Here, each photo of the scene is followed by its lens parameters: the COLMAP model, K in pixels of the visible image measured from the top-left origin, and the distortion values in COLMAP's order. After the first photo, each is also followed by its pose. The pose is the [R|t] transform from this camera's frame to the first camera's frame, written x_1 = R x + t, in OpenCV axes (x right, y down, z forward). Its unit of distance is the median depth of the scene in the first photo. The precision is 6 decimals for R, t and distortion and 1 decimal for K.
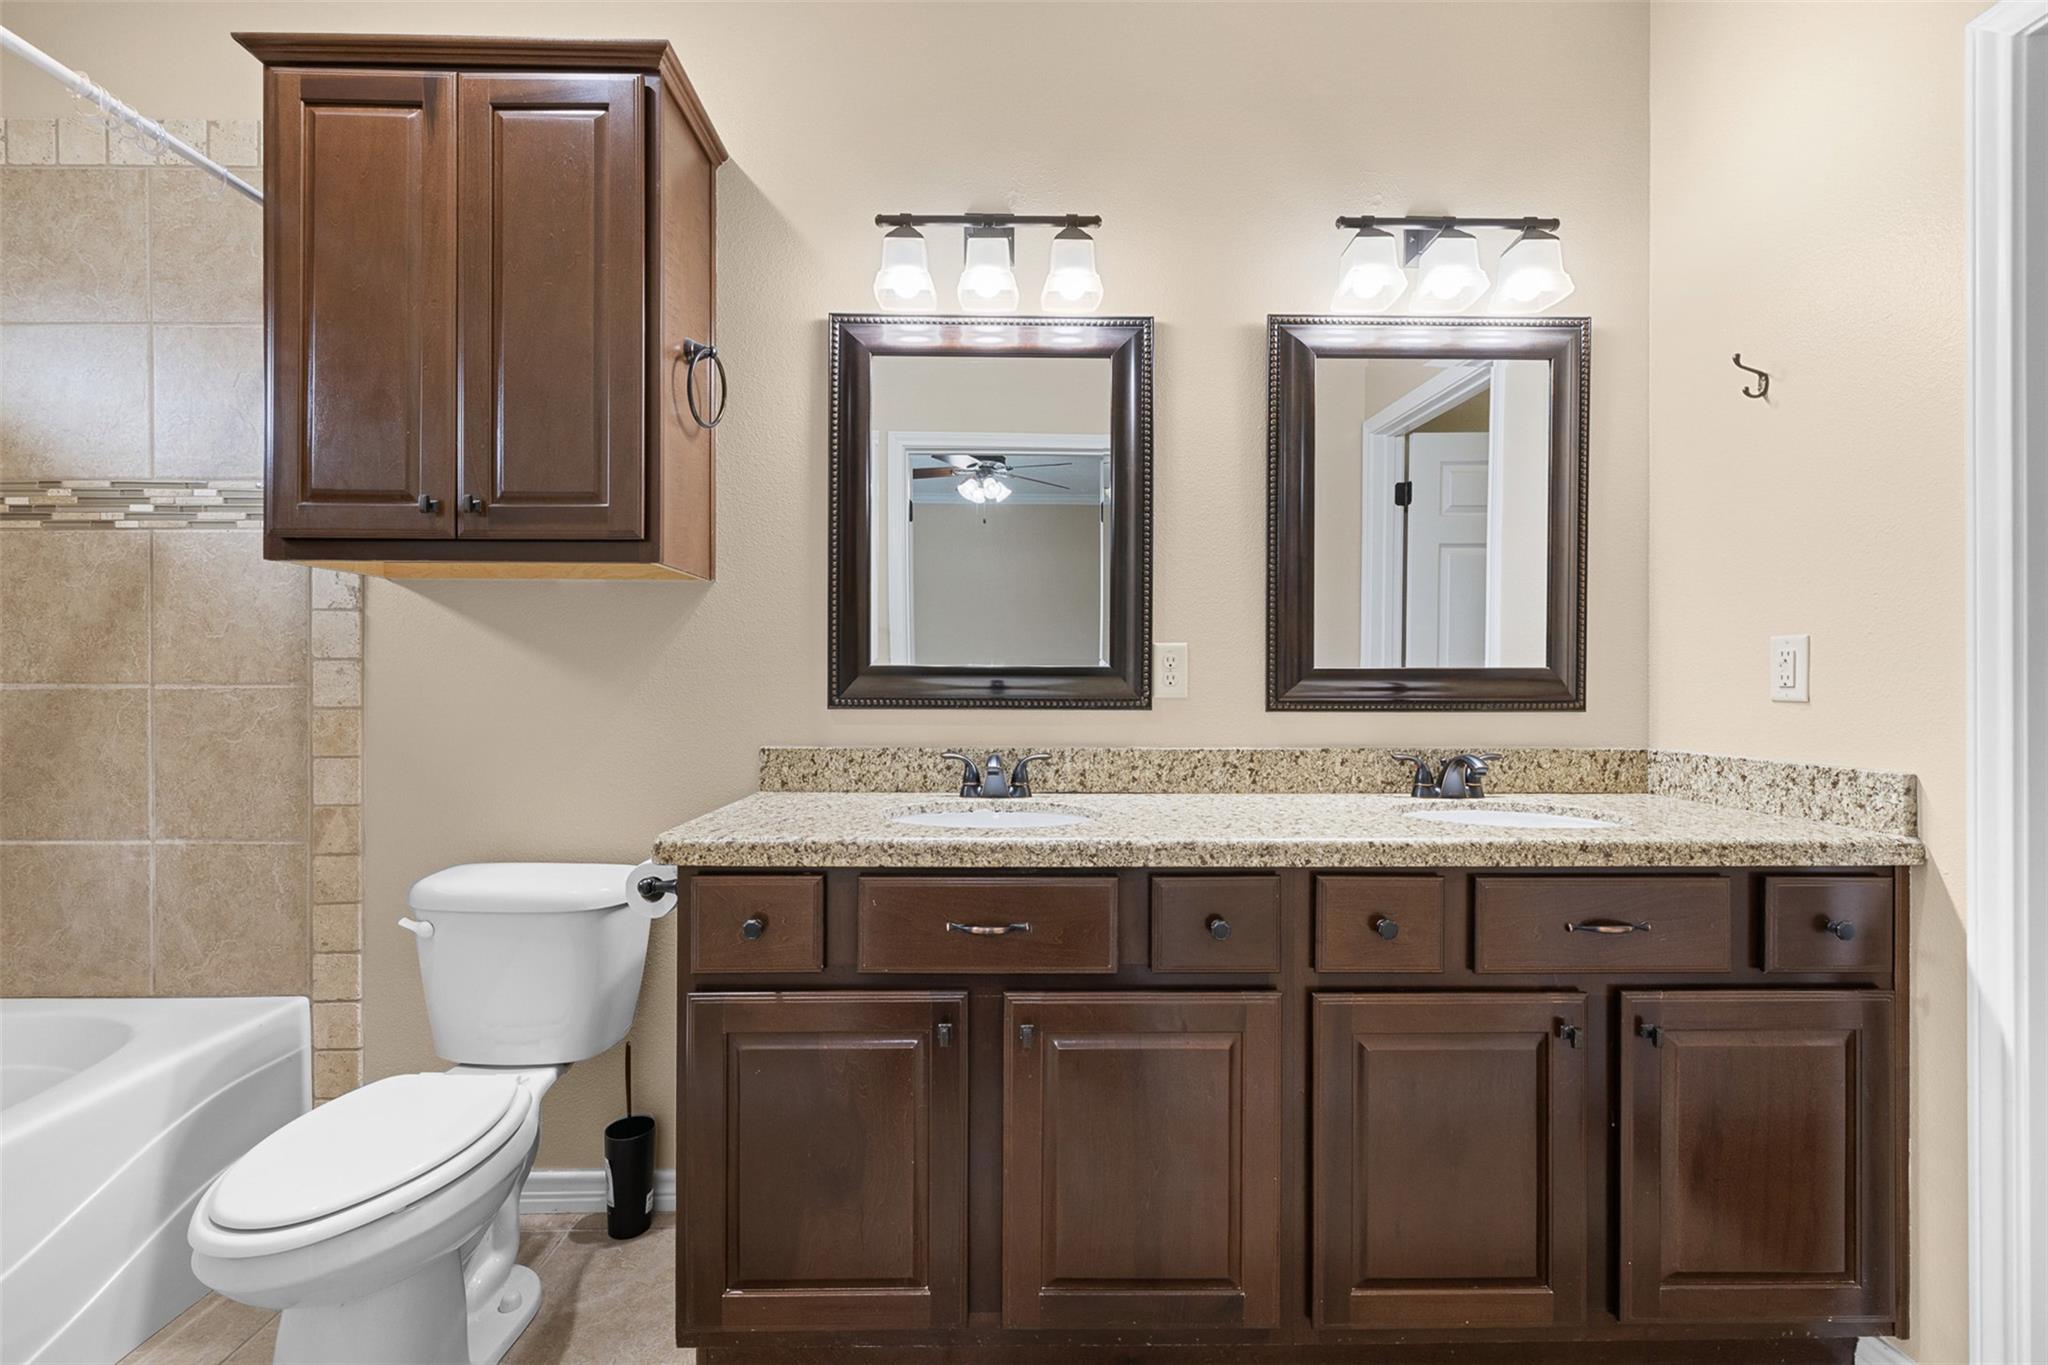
lens RADIAL K [[857.4, 0, 1007.0], [0, 857.4, 678.3], [0, 0, 1]] dist [-0.005223, -0.000854]
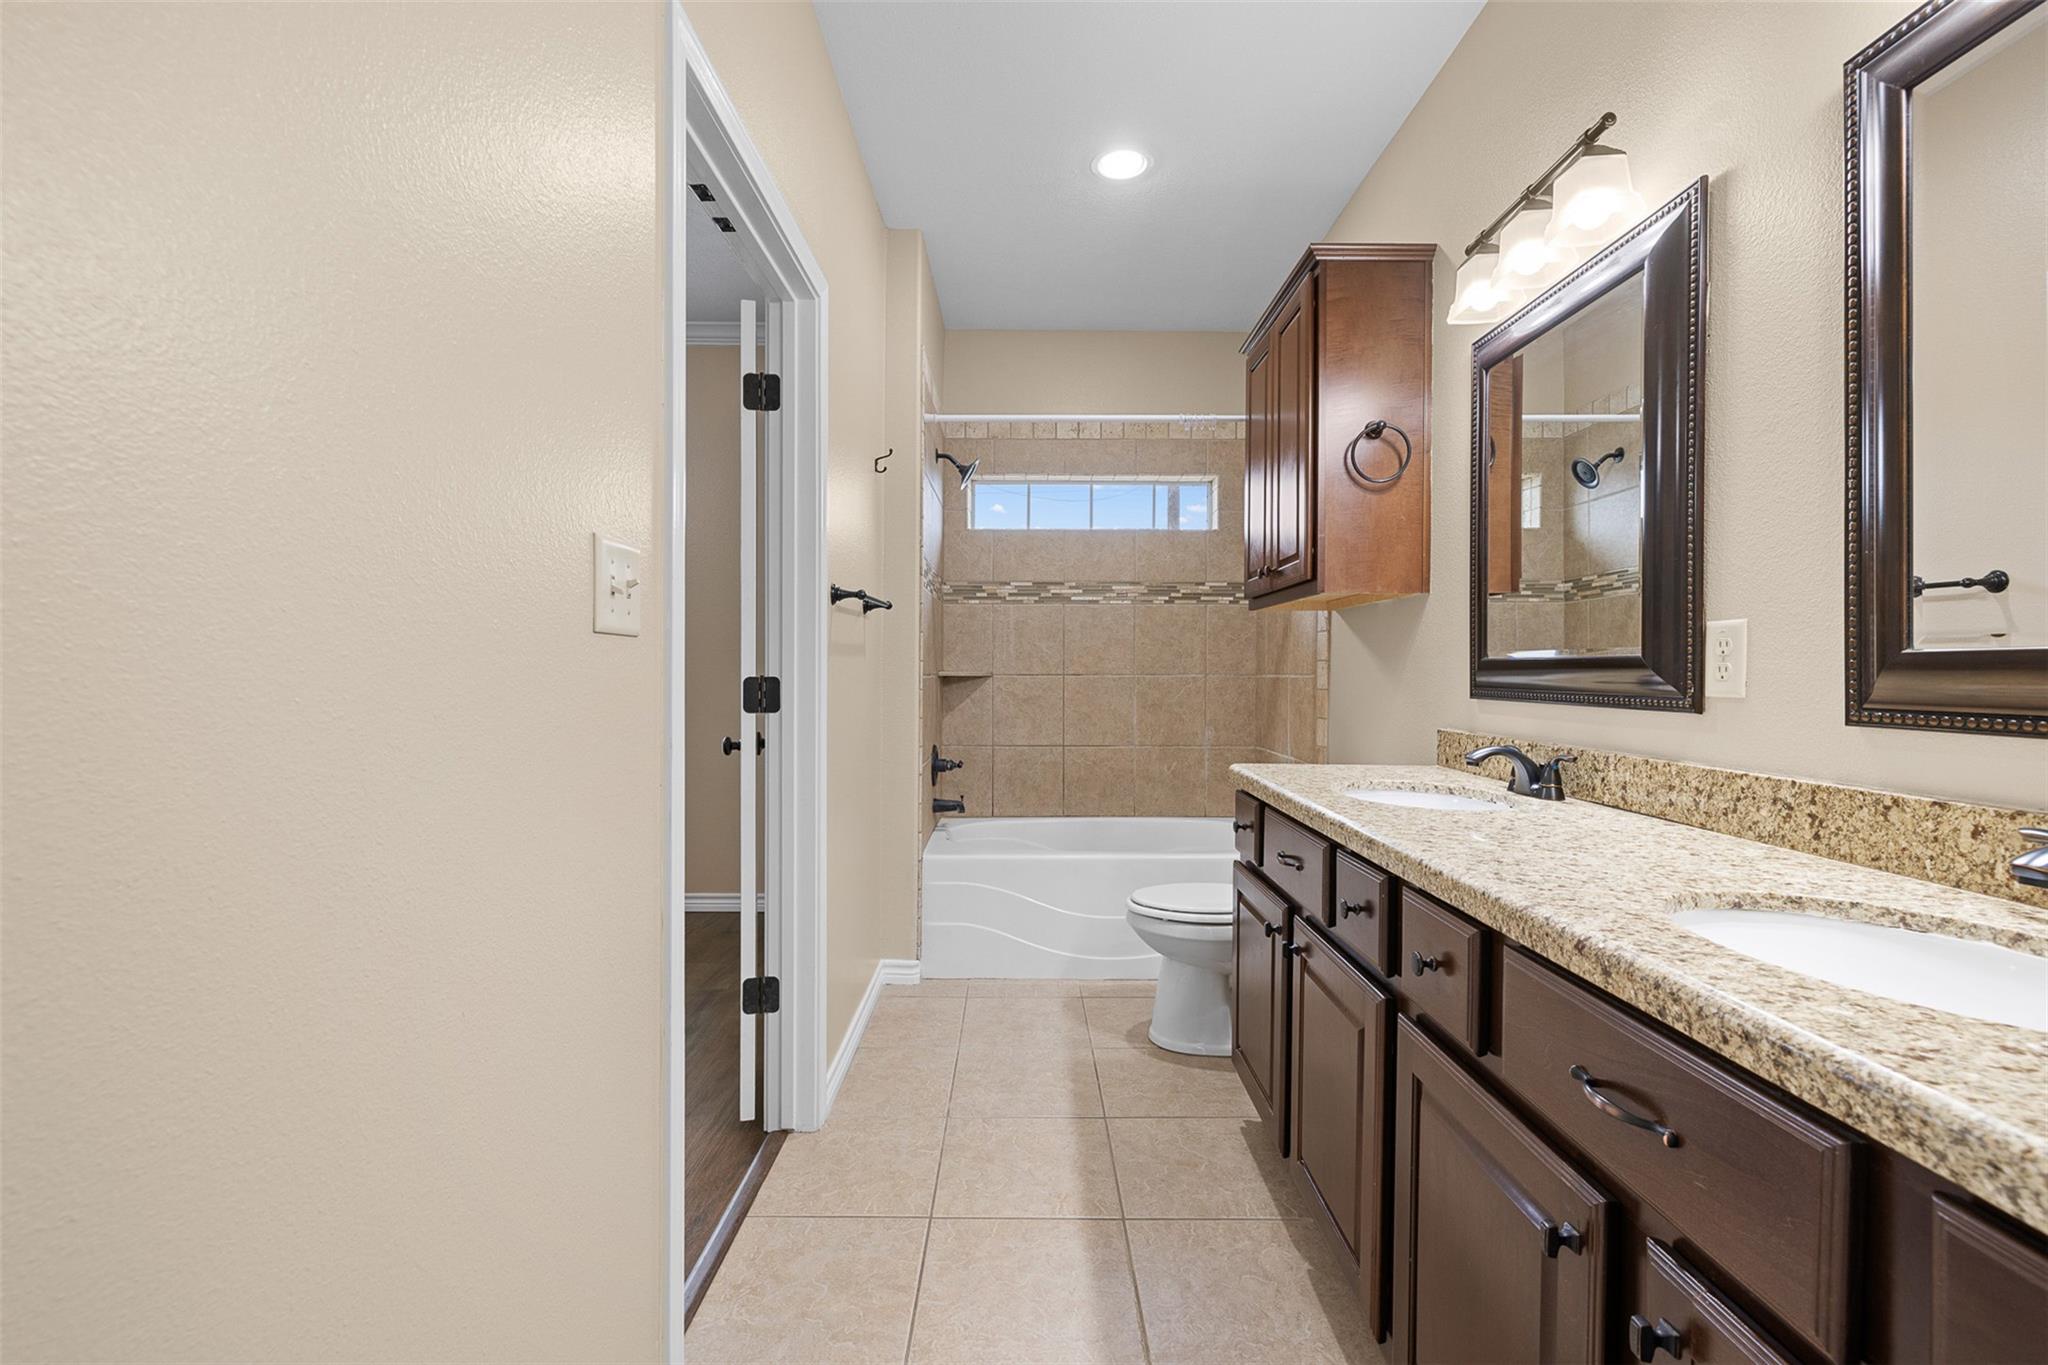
lens RADIAL K [[857.4, 0, 1017.3], [0, 857.4, 678.0], [0, 0, 1]] dist [-0.005223, -0.000854]
pose [[-0.025876, 0.005714, -0.999649, 0.920281], [0.001520, 0.999983, 0.005677, 0.001299], [0.999664, -0.001373, -0.025884, 0.435630]]
